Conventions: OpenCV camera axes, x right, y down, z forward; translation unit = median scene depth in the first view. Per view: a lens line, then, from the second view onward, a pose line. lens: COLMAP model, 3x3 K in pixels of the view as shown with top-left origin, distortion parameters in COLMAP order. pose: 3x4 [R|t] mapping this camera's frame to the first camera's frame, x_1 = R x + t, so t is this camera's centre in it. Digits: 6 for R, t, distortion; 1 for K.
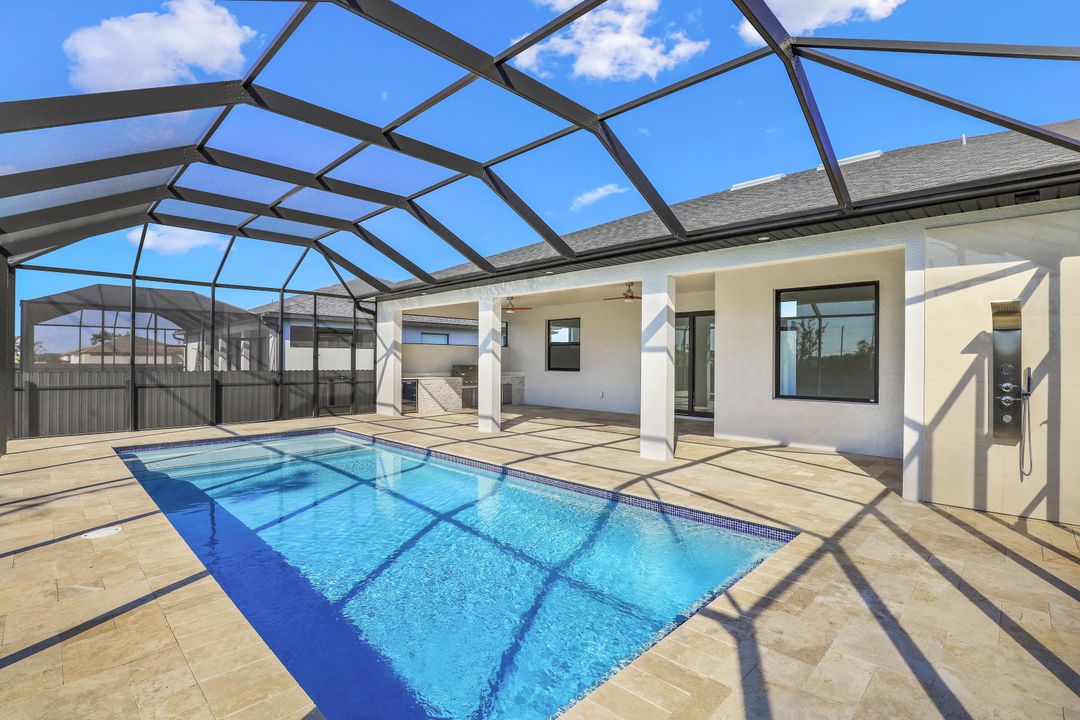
lens RADIAL K [[487.2, 0, 564.7], [0, 487.2, 359.3], [0, 0, 1]] dist [-0.009608, 0.001824]
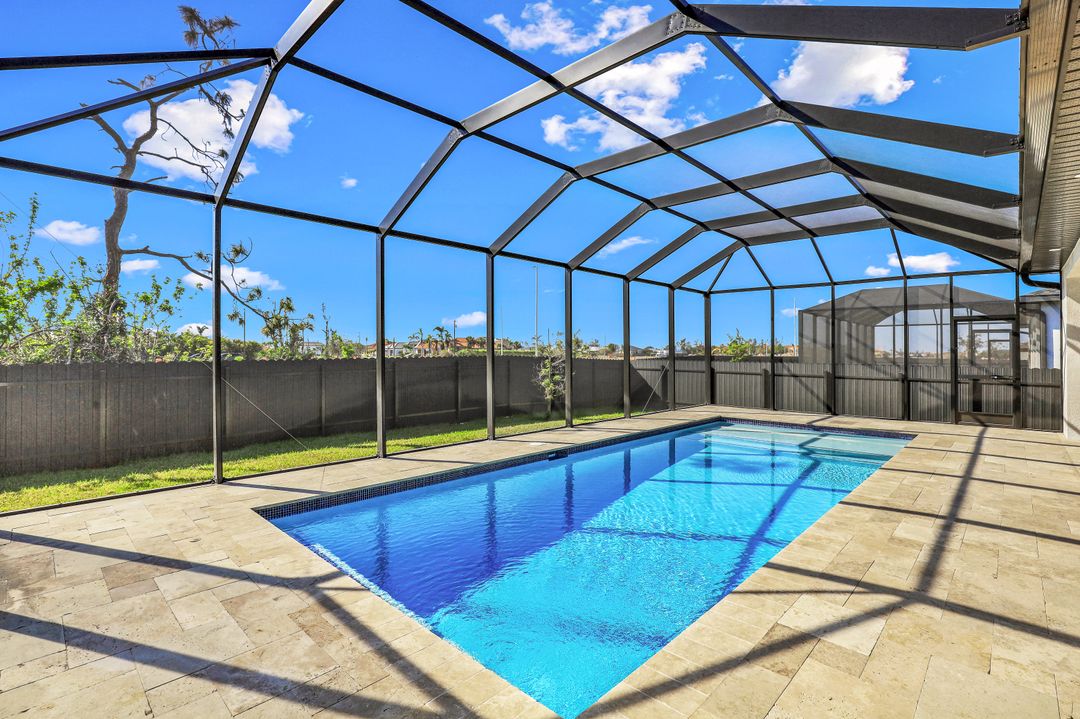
lens RADIAL K [[487.2, 0, 543.7], [0, 487.2, 354.7], [0, 0, 1]] dist [-0.009608, 0.001824]
pose [[0.010828, -0.004725, -0.999930, 0.766951], [0.003402, 0.999983, -0.004689, 0.013776], [0.999936, -0.003351, 0.010844, 0.794373]]
